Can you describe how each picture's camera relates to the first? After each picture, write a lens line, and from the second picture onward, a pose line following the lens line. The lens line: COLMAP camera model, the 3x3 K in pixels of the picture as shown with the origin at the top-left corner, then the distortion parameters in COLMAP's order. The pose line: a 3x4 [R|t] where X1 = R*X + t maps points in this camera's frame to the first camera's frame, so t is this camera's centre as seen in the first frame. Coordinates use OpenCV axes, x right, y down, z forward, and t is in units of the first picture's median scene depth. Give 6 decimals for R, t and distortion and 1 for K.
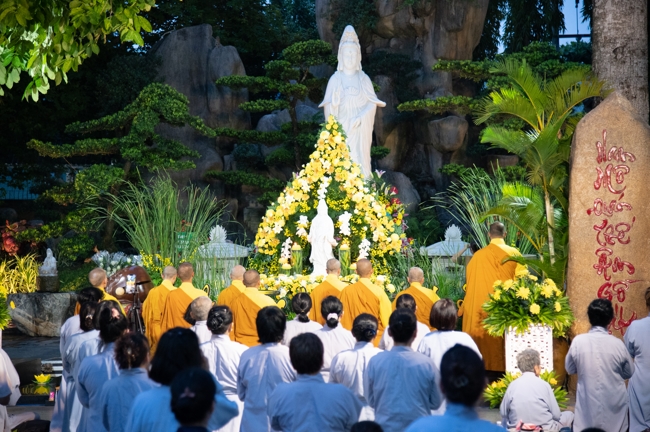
lens RADIAL K [[1630.1, 0, 325.0], [0, 1630.1, 216.0], [0, 0, 1]] dist [0.593926, 0.476412]
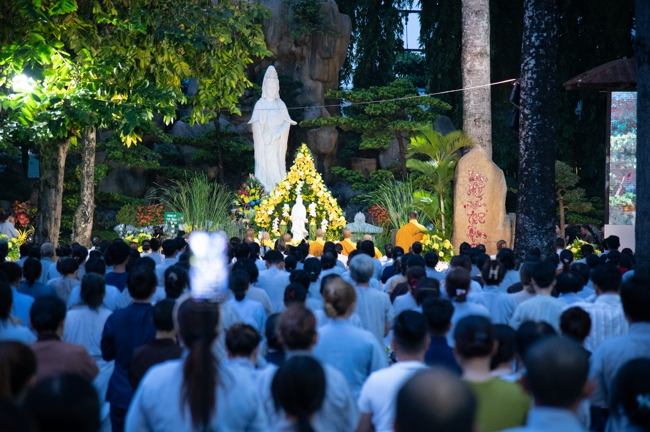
lens RADIAL K [[2261.9, 0, 325.0], [0, 2261.9, 216.0], [0, 0, 1]] dist [-0.021298, -0.092789]
pose [[0.988816, 0.024399, 0.147134, -0.312535], [-0.025385, 0.999666, 0.004827, -0.000236], [-0.146967, -0.008508, 0.989105, -1.274622]]
